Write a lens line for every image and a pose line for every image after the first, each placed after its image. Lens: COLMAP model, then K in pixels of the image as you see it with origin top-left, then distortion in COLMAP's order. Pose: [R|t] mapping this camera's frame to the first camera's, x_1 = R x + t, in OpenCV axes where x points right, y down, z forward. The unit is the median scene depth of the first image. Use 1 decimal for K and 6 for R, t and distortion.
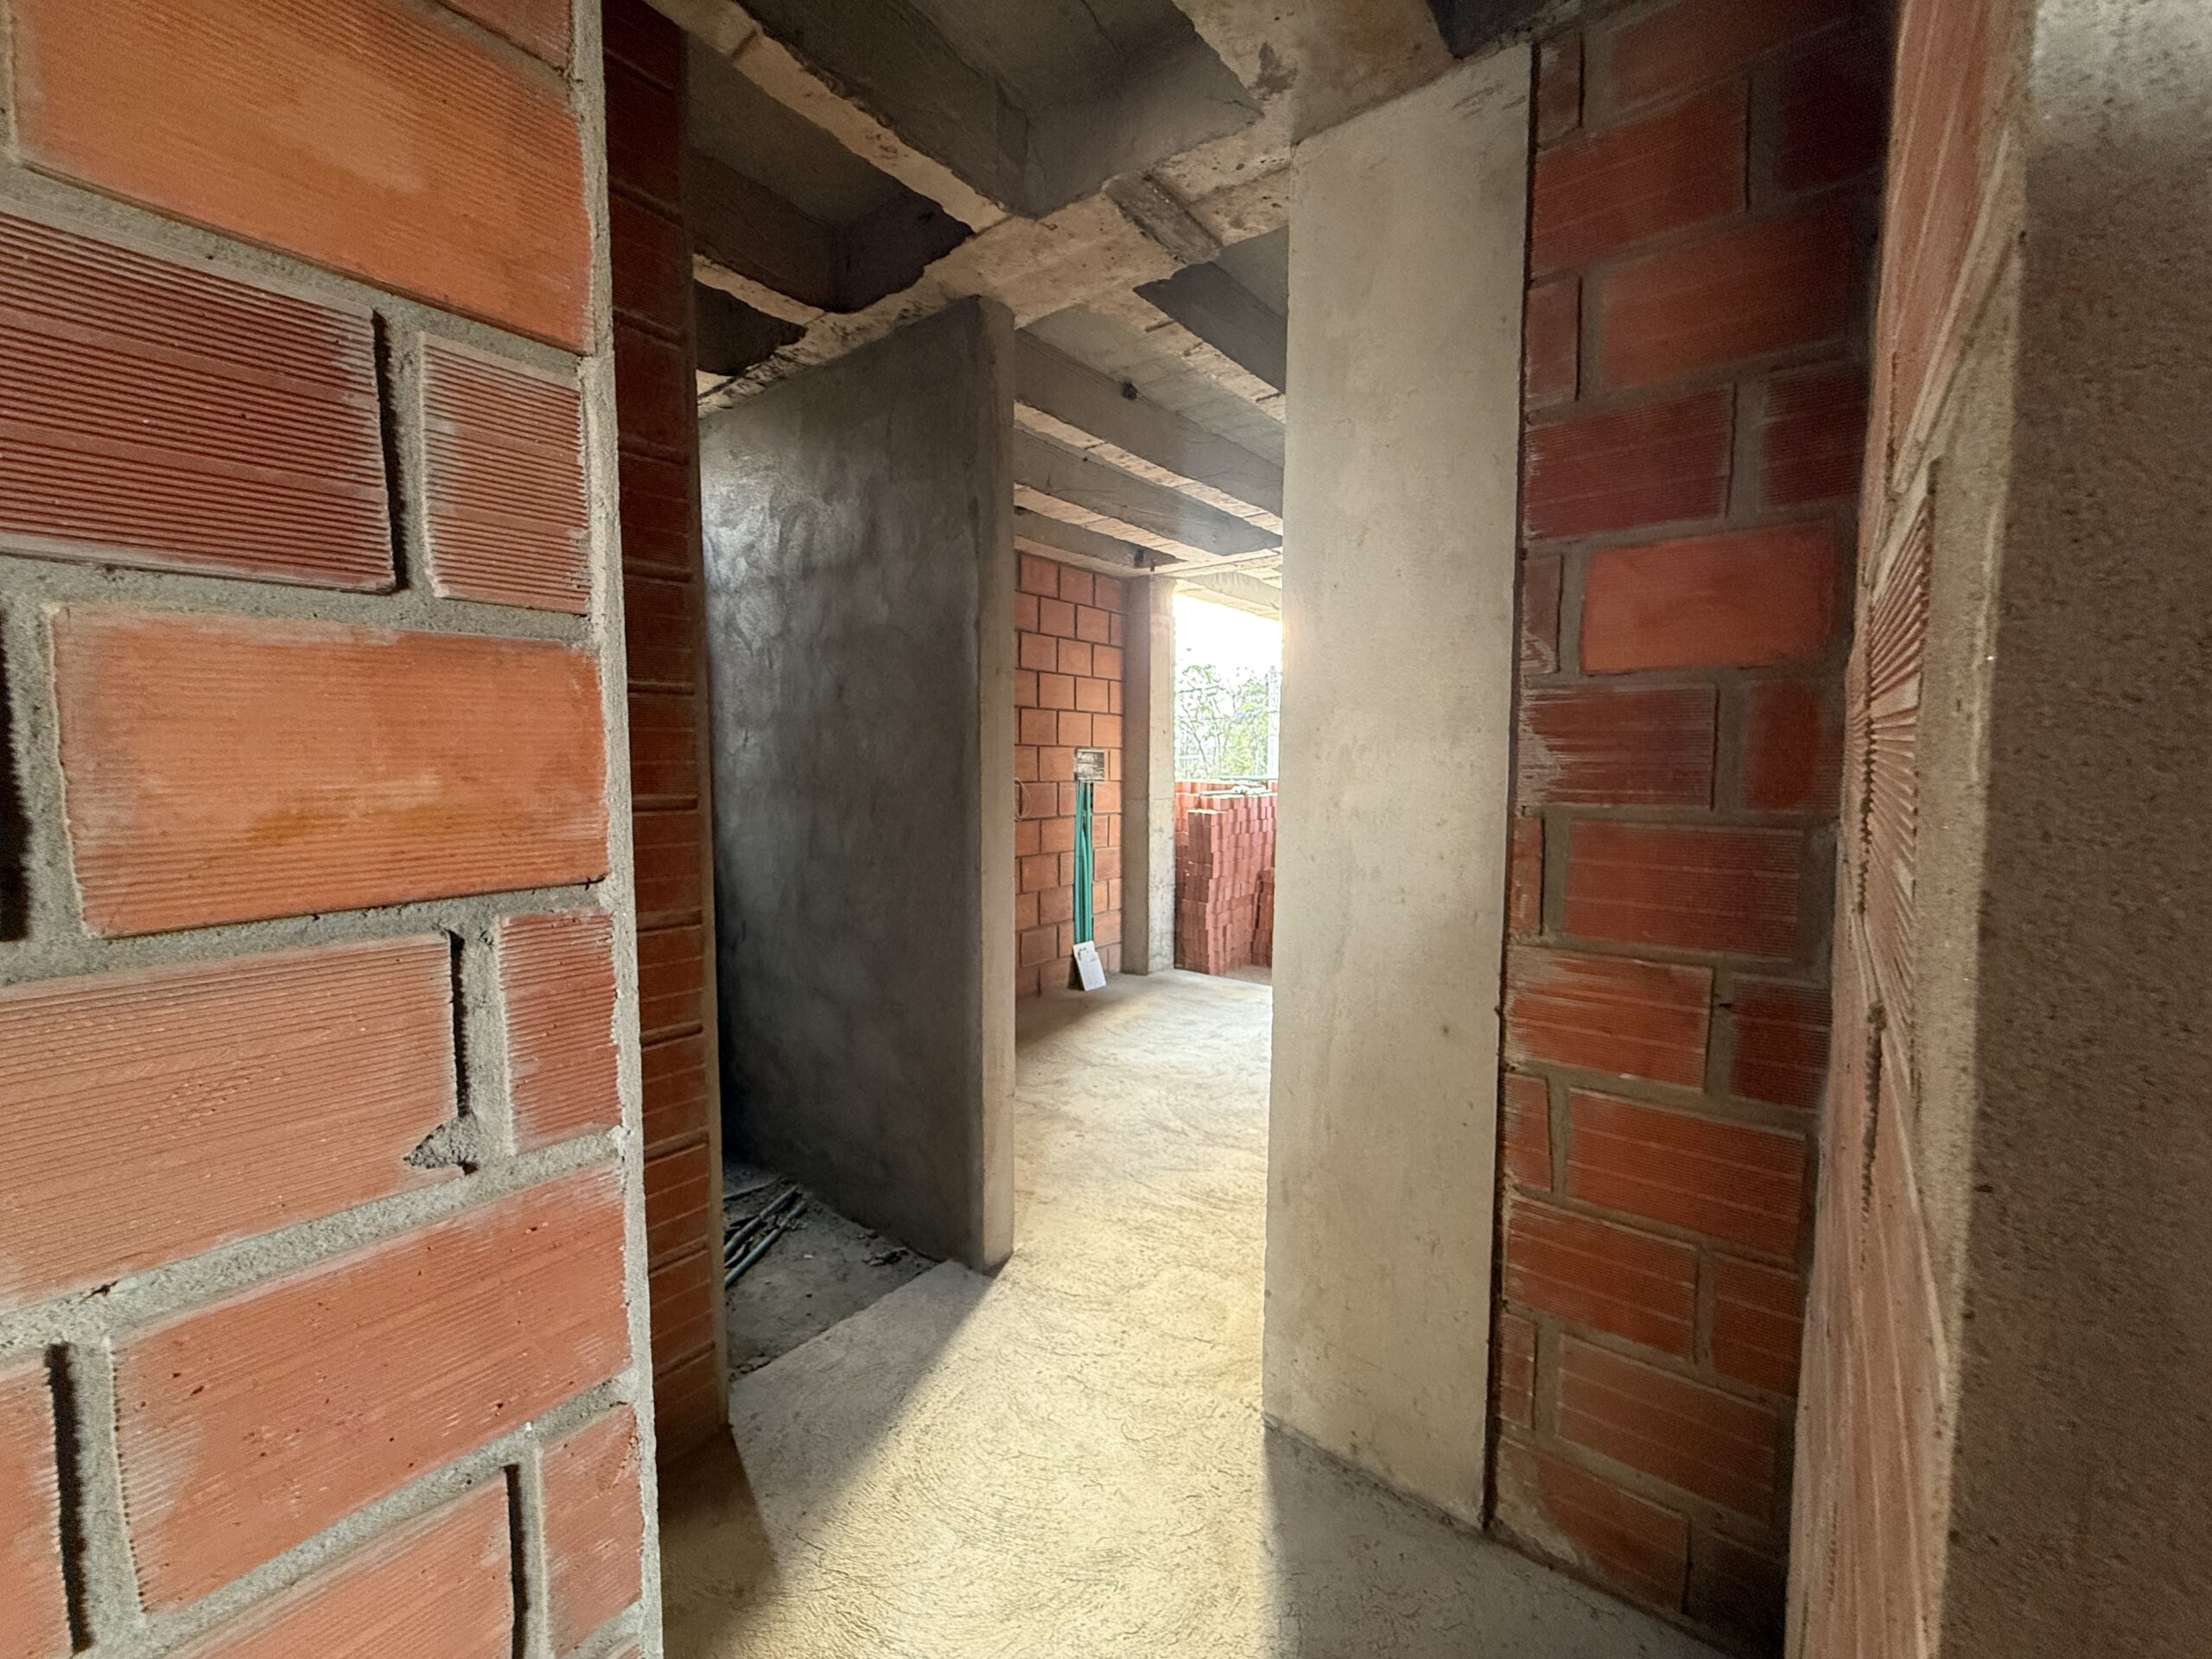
lens RADIAL K [[877.1, 0, 1106.0], [0, 877.1, 829.5], [0, 0, 1]] dist [-0.000130, 0.000271]
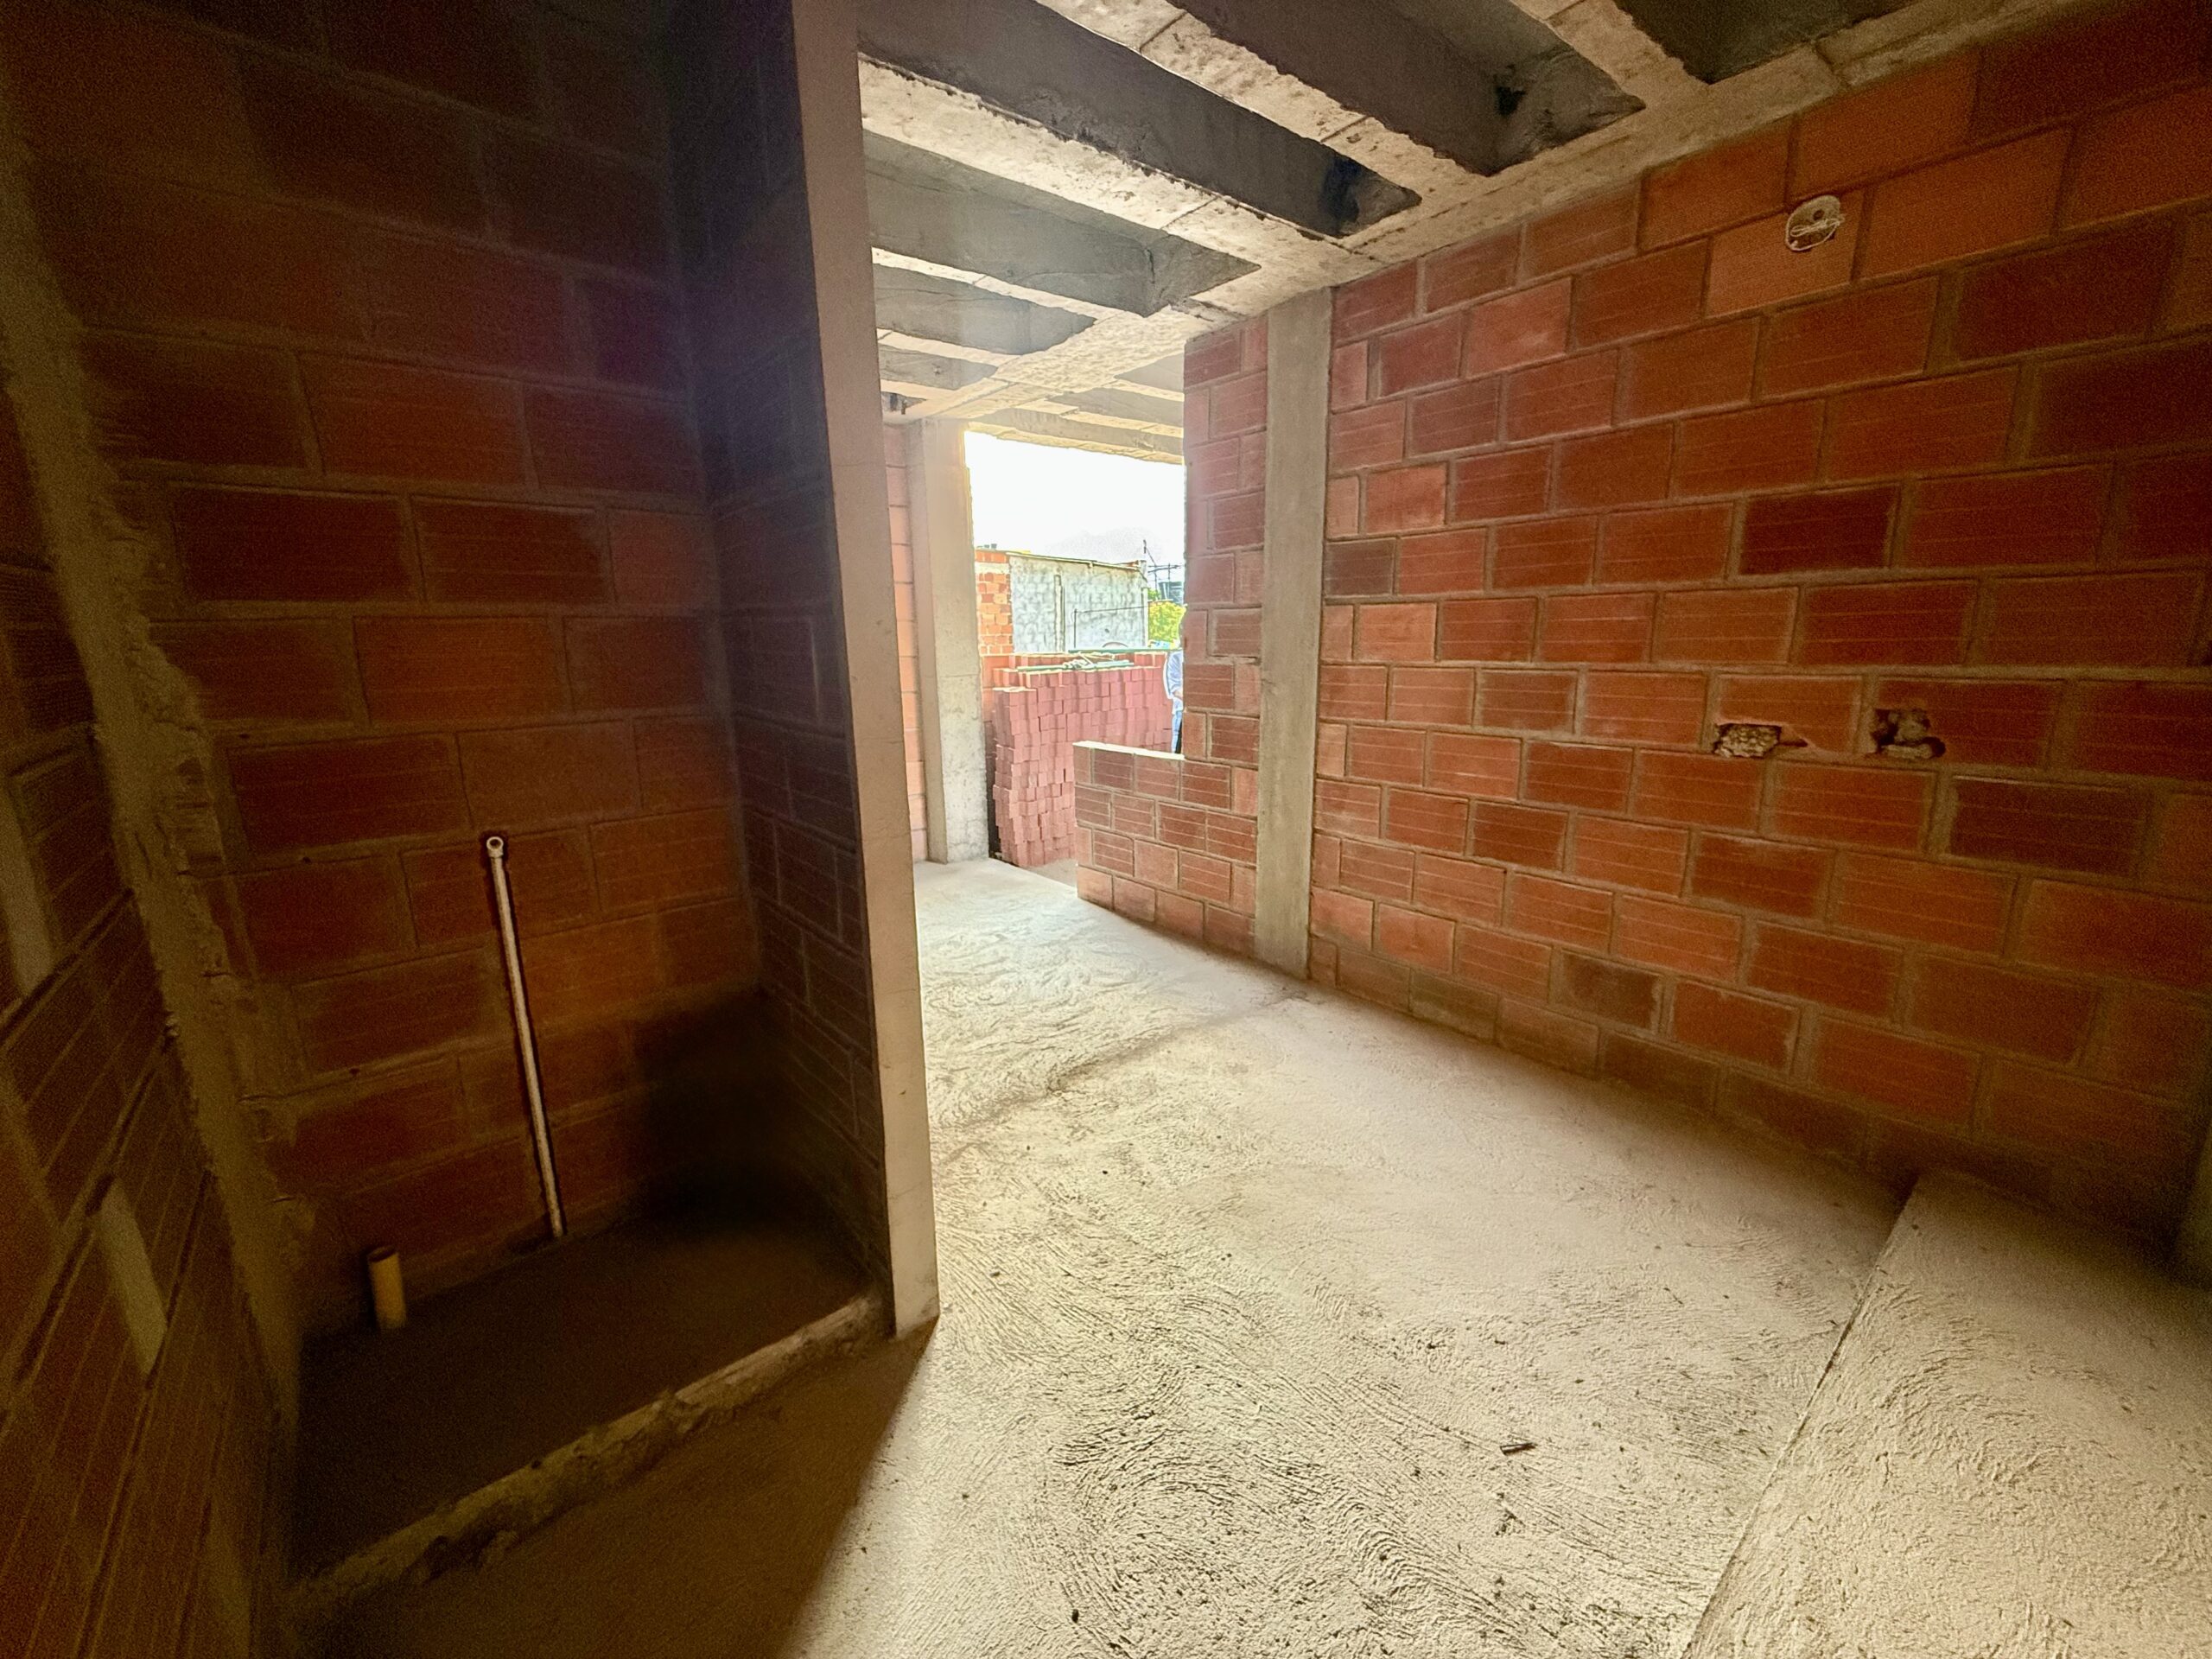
lens RADIAL K [[877.1, 0, 1106.0], [0, 877.1, 829.5], [0, 0, 1]] dist [-0.000130, 0.000271]
pose [[0.980500, 0.023482, -0.195109, 0.387614], [0.005543, 0.989135, 0.146903, -0.009577], [0.196439, -0.145120, 0.969717, 0.116851]]
